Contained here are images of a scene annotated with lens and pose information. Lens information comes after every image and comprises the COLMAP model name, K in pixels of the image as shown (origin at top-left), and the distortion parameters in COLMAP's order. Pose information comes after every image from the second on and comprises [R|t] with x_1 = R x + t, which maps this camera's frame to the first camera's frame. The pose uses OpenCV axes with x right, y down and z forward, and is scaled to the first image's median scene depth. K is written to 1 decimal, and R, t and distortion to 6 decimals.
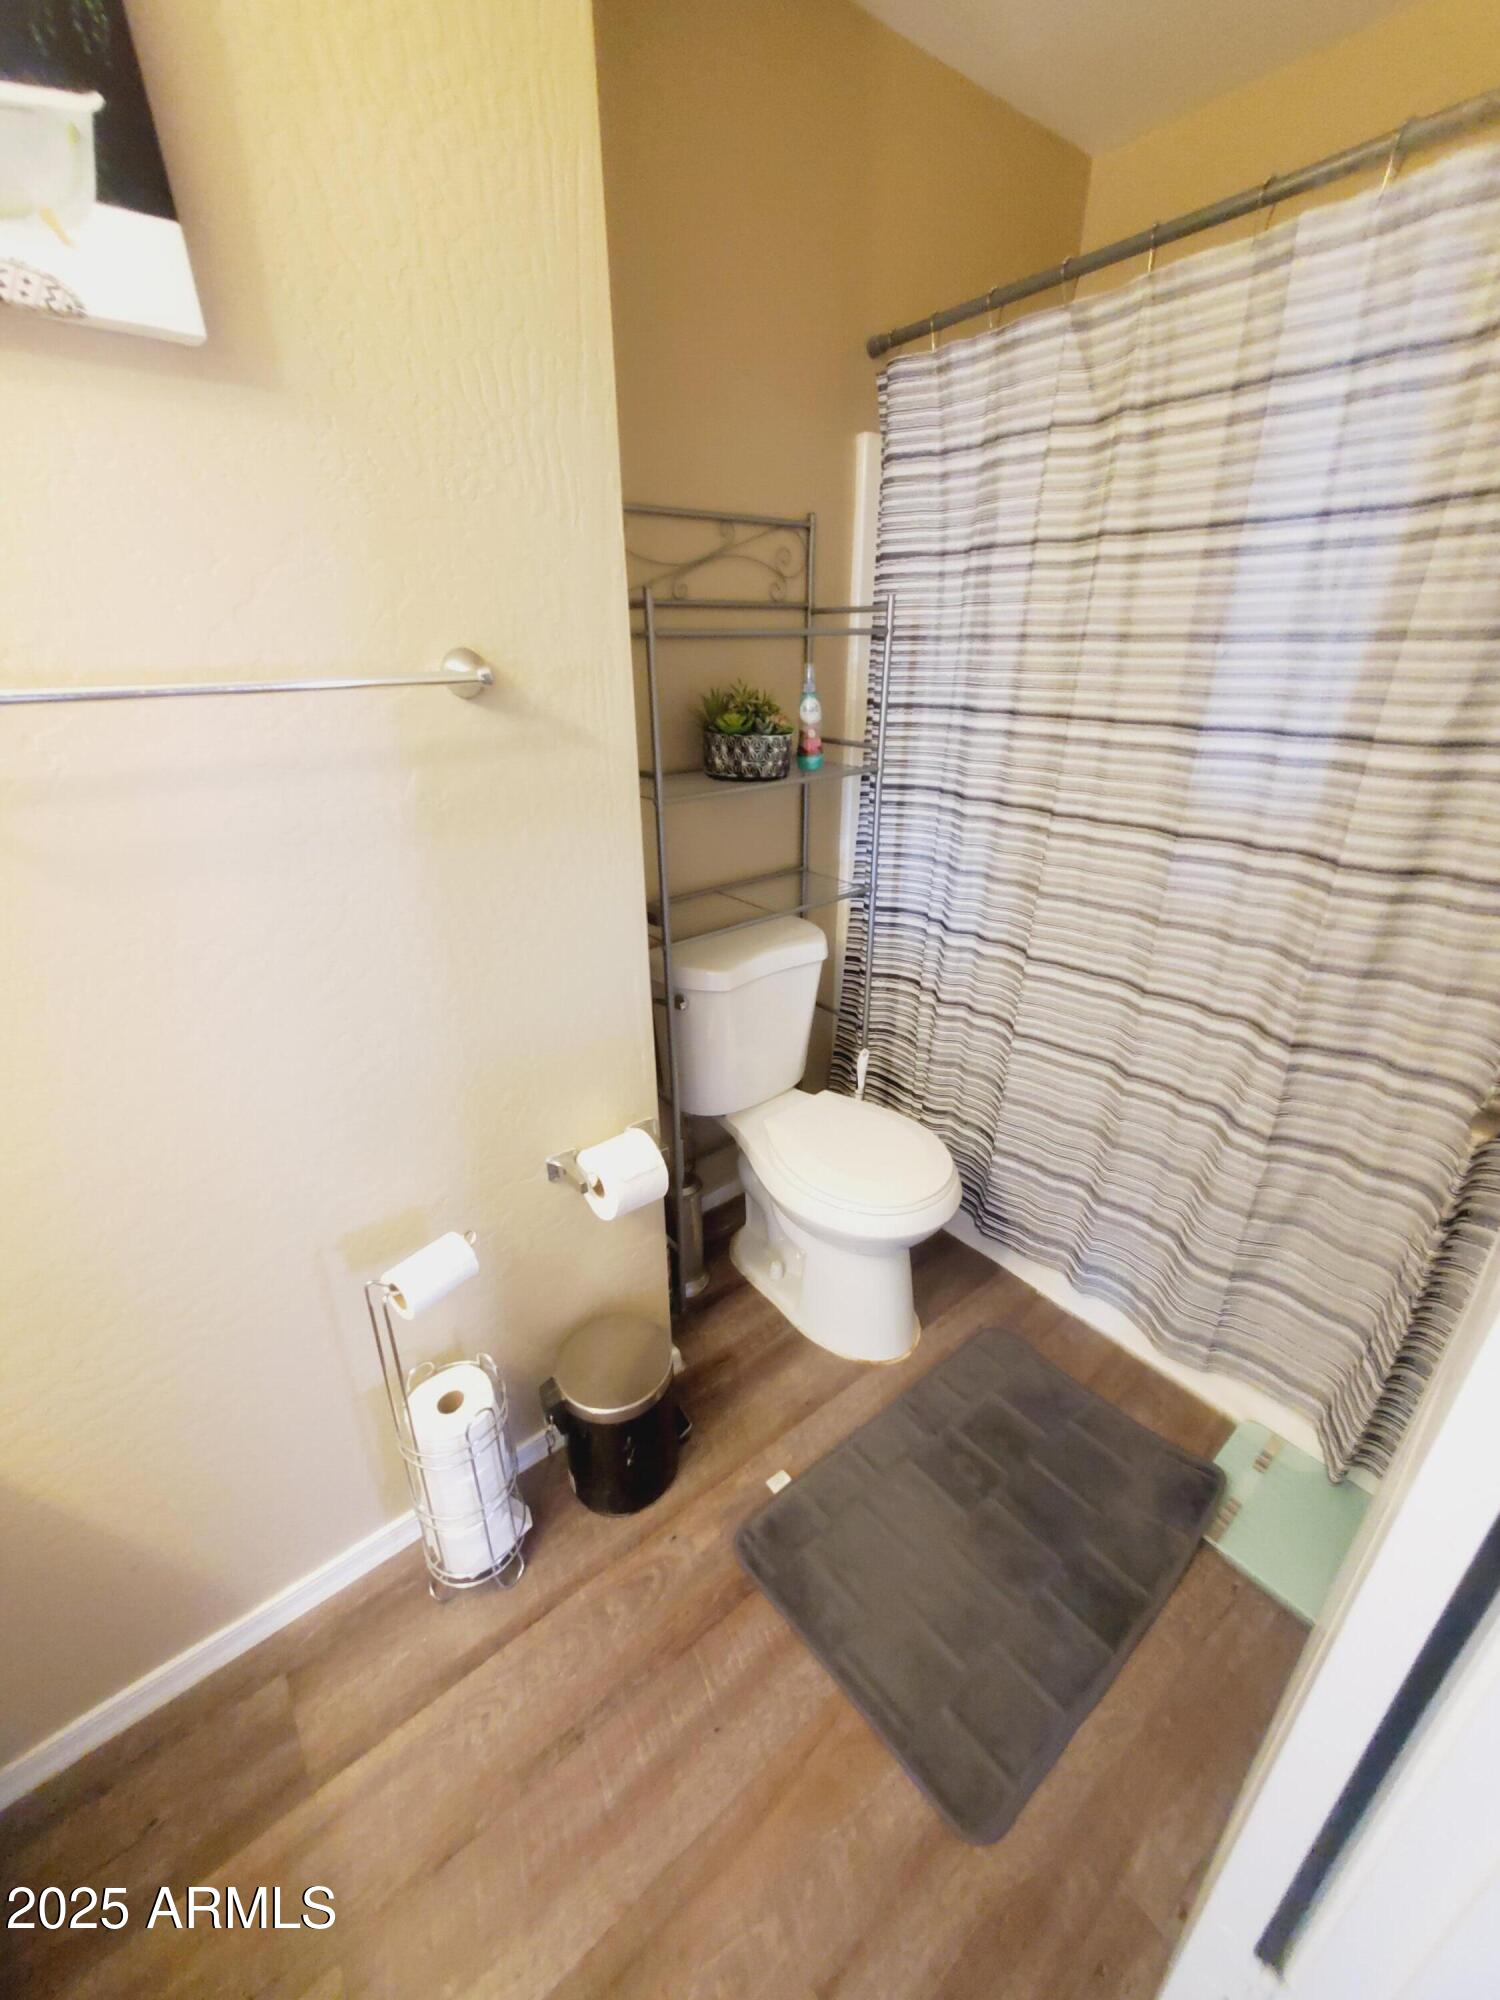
lens RADIAL K [[794.2, 0, 754.0], [0, 794.2, 988.1], [0, 0, 1]] dist [0.000666, 0.000086]
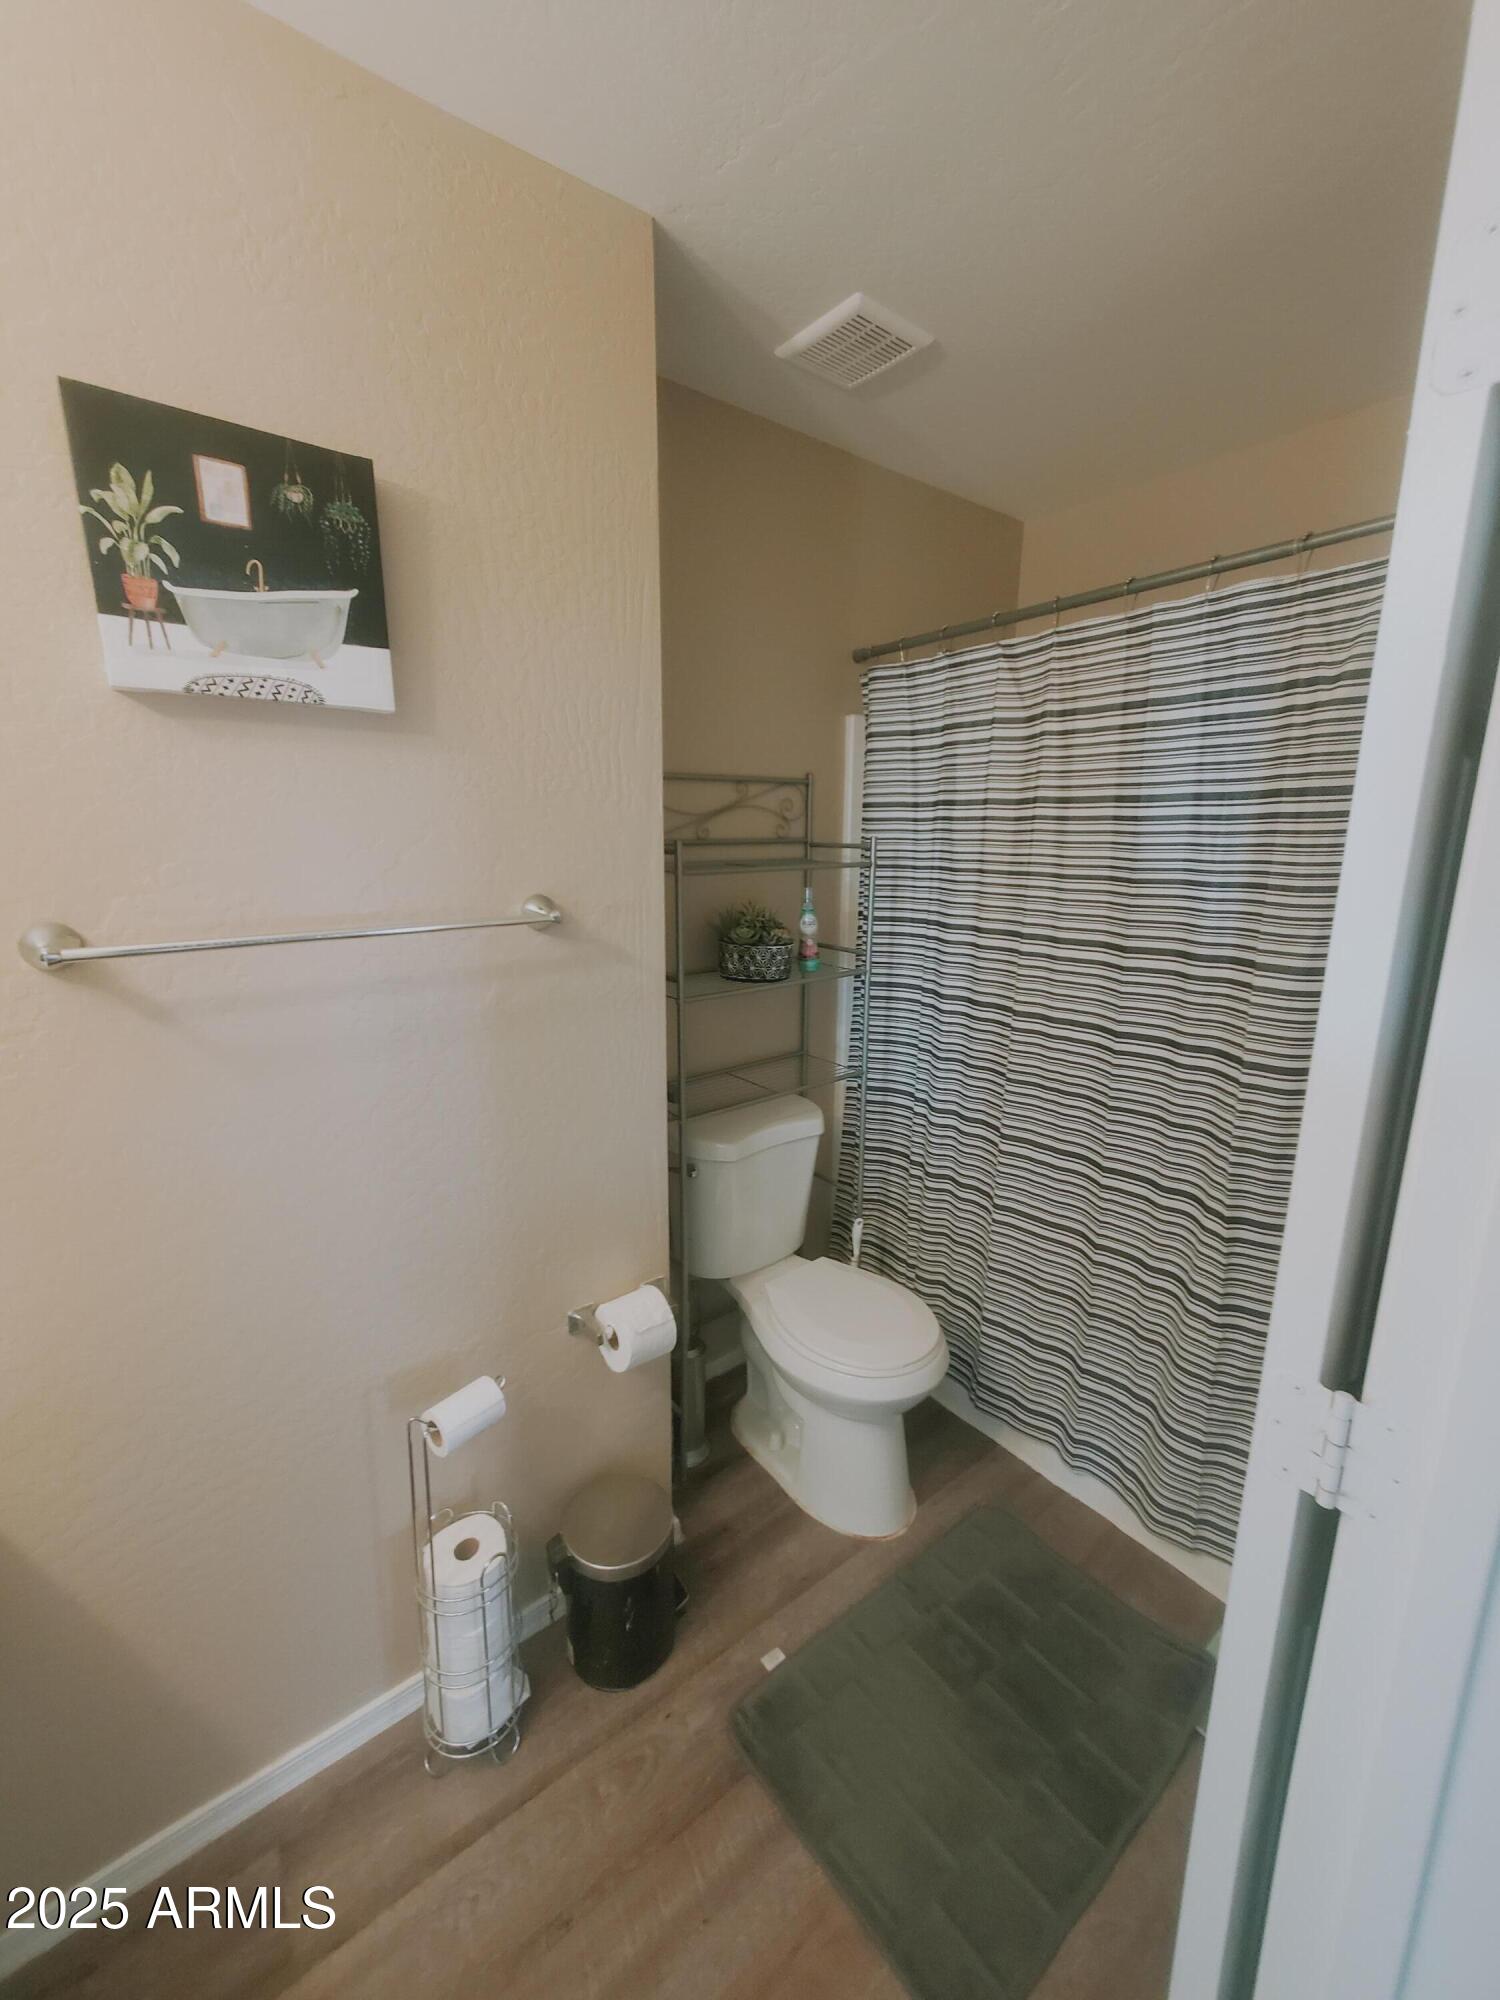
lens RADIAL K [[794.2, 0, 754.0], [0, 794.2, 988.1], [0, 0, 1]] dist [0.000666, 0.000086]
pose [[0.999757, 0.015101, -0.016054, 0.010141], [-0.018115, 0.977913, -0.208224, -0.002992], [0.012555, 0.208465, 0.977949, -0.171453]]
